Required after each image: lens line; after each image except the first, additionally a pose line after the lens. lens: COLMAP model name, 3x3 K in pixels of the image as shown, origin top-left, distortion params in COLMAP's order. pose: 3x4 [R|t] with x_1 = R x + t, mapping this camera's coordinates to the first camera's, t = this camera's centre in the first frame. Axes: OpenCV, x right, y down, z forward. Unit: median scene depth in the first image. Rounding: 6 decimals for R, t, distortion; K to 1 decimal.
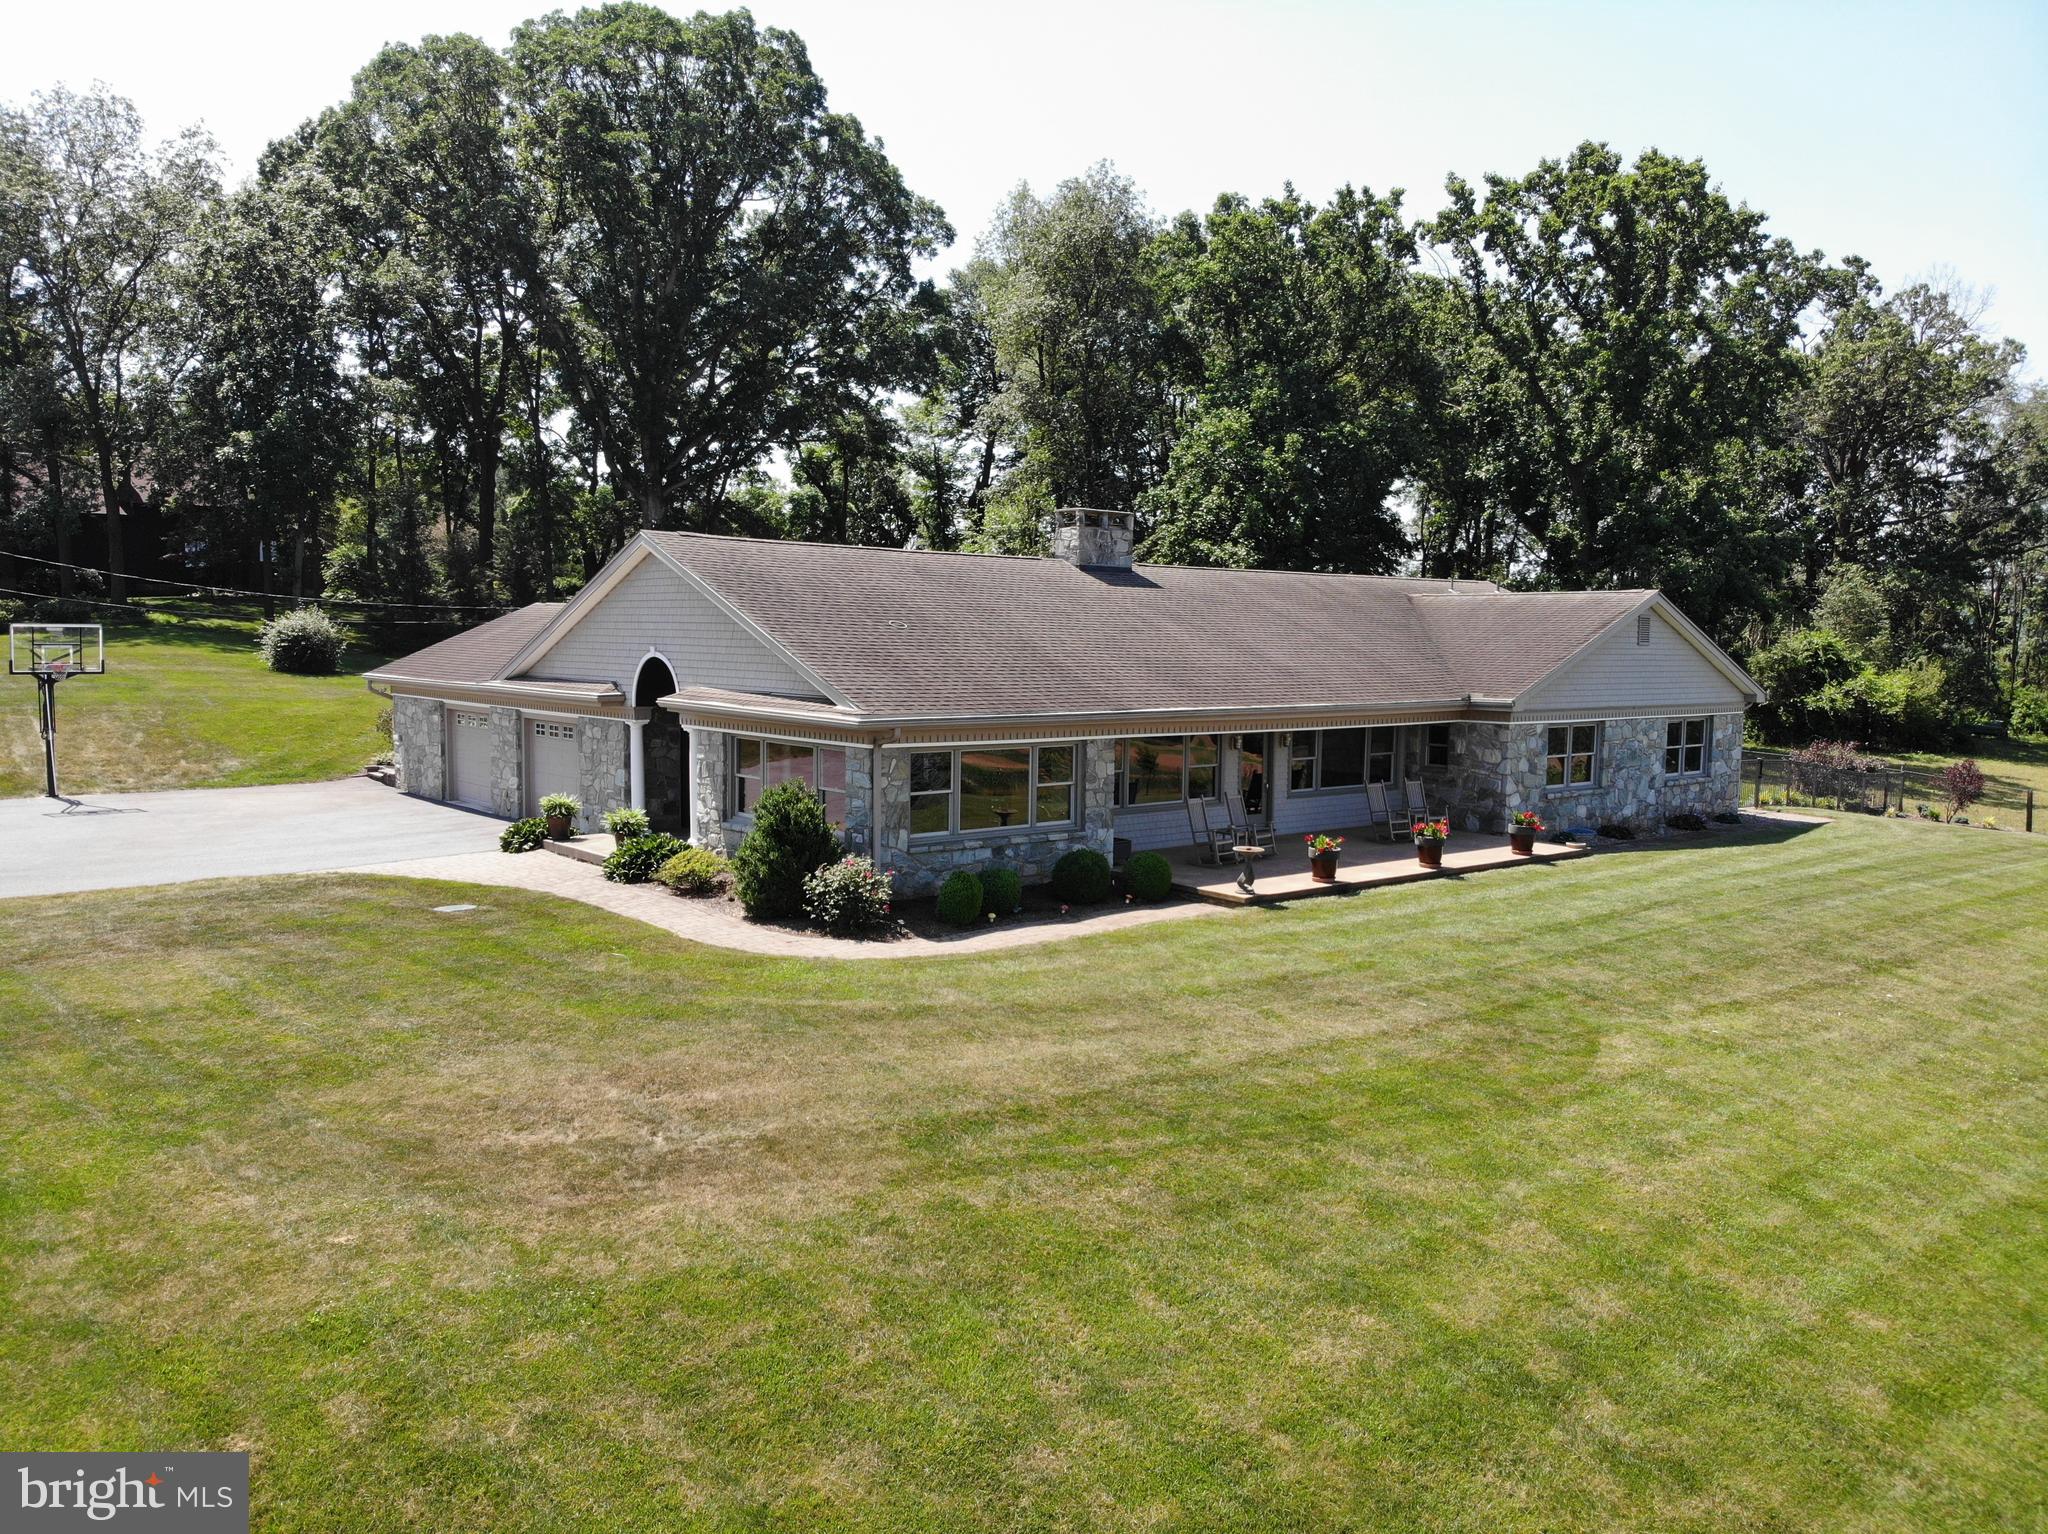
lens RADIAL K [[1570.5, 0, 1024.8], [0, 1570.5, 690.8], [0, 0, 1]] dist [0.156049, -0.361286]
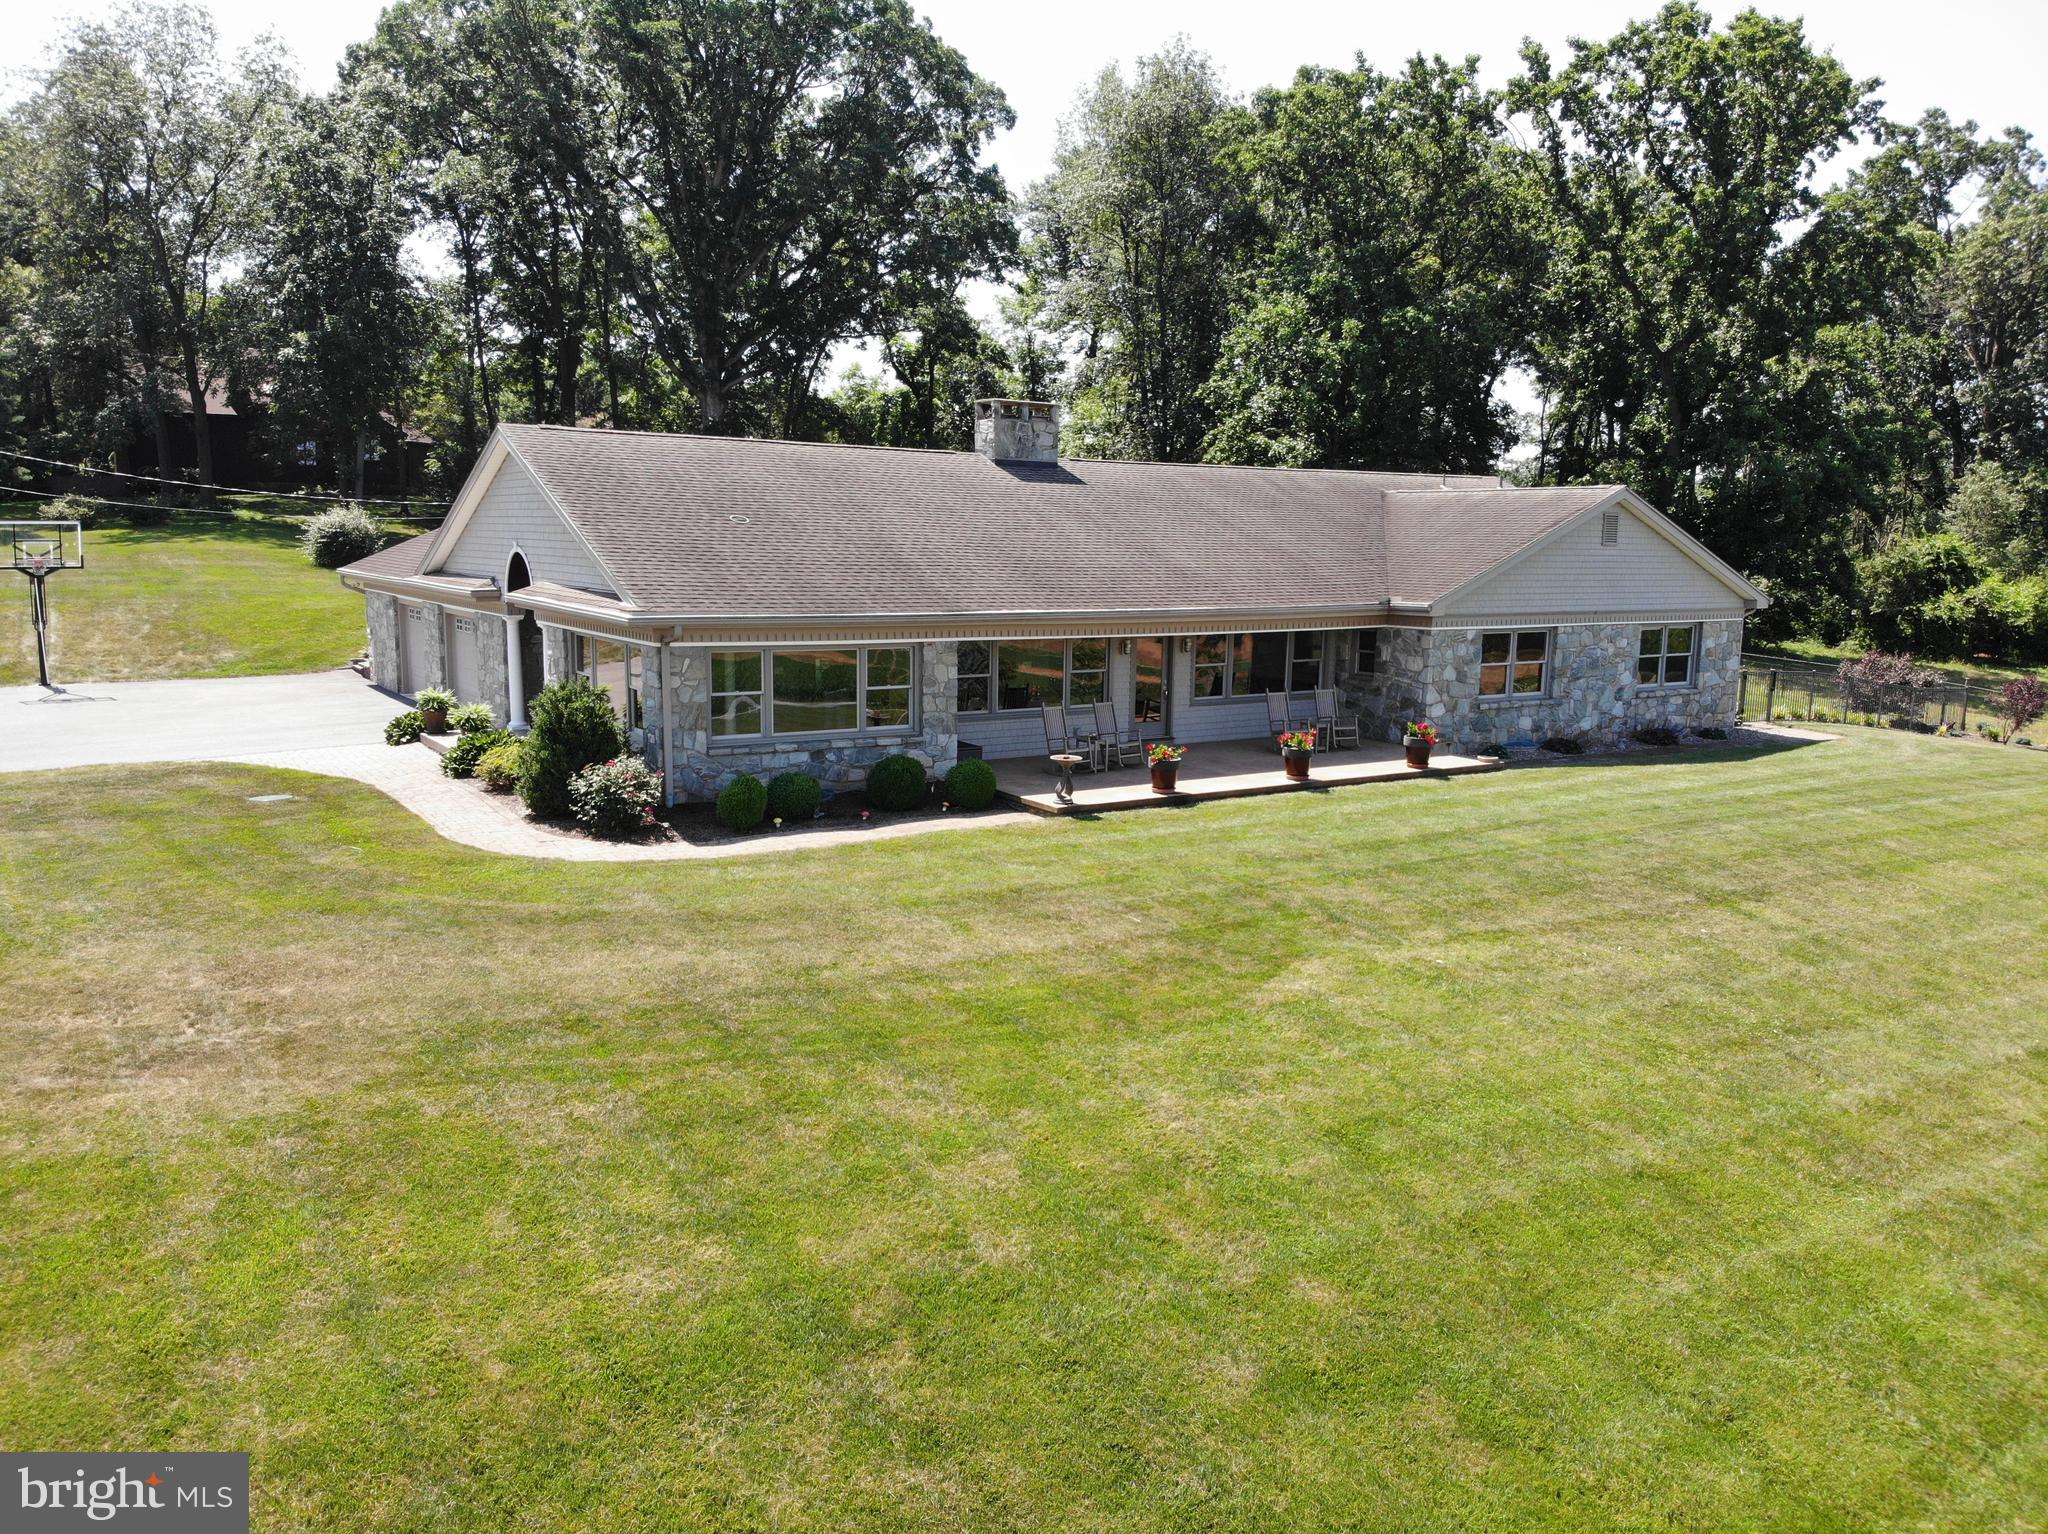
lens RADIAL K [[1592.0, 0, 1031.6], [0, 1592.0, 683.3], [0, 0, 1]] dist [0.099184, -0.258854]
pose [[0.992857, 0.014395, -0.118438, 0.178607], [-0.007684, 0.998349, 0.056929, 0.000715], [0.119062, -0.055613, 0.991328, 0.033312]]
